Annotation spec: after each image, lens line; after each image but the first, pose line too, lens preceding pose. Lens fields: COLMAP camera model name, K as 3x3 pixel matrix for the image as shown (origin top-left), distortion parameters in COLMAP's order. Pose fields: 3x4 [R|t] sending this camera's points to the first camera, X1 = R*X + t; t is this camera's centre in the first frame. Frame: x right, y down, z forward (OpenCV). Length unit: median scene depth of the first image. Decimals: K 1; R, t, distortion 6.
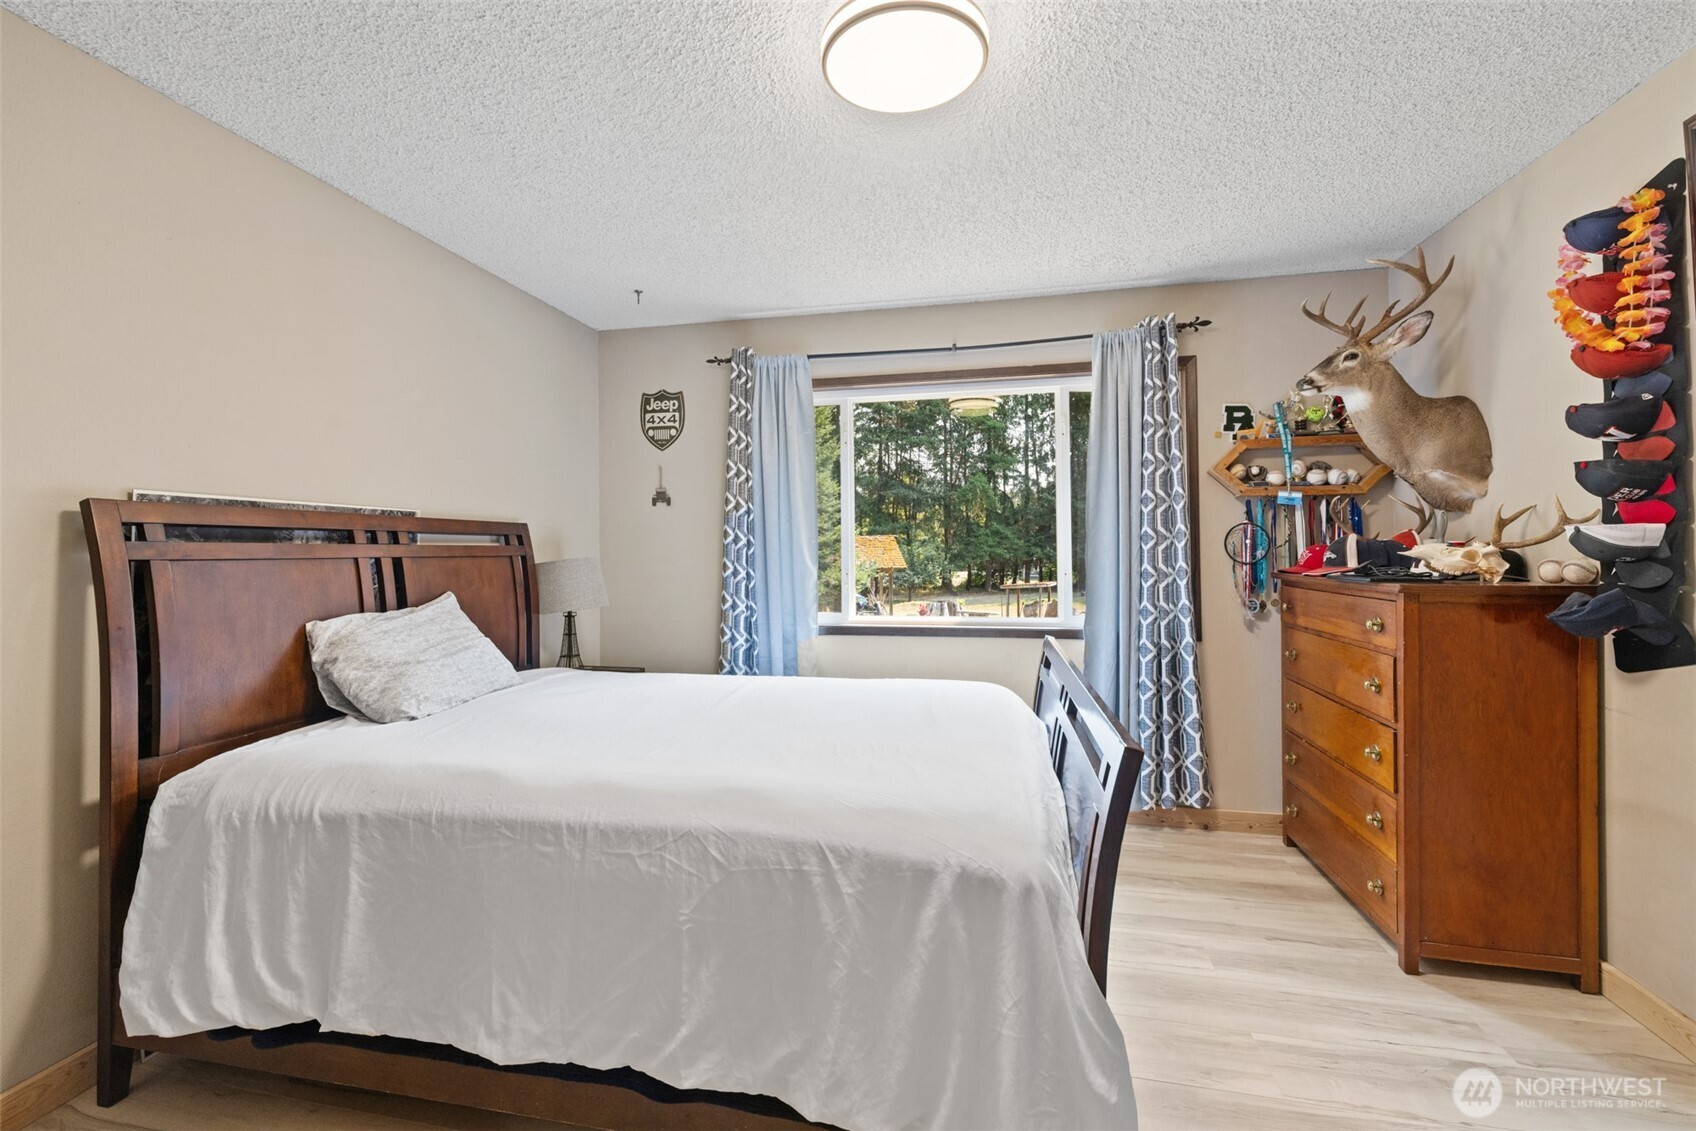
lens RADIAL K [[731.2, 0, 845.7], [0, 731.2, 555.9], [0, 0, 1]] dist [0.003224, 0.001460]
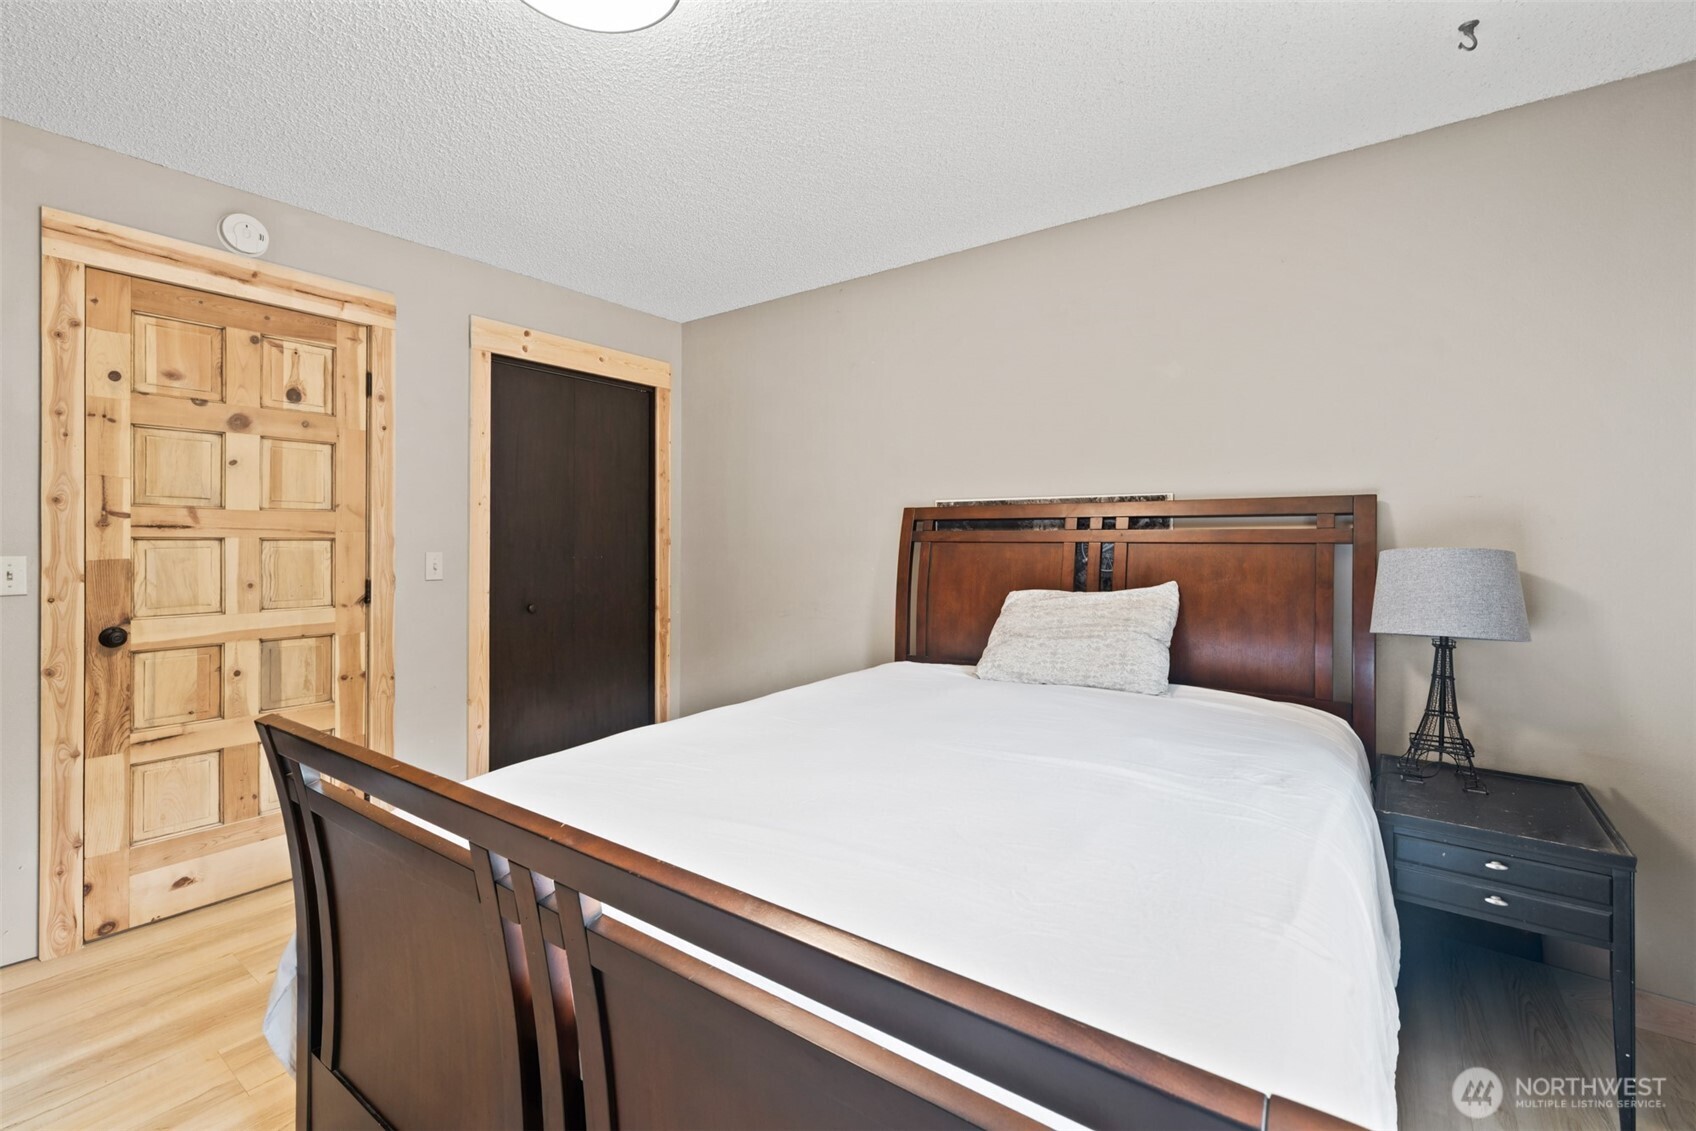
lens RADIAL K [[731.2, 0, 851.0], [0, 731.2, 549.9], [0, 0, 1]] dist [0.003224, 0.001460]
pose [[-0.407500, 0.016464, -0.913057, 0.537126], [-0.007096, 0.999750, 0.021194, -0.007374], [0.913178, 0.015115, -0.407281, 1.208064]]
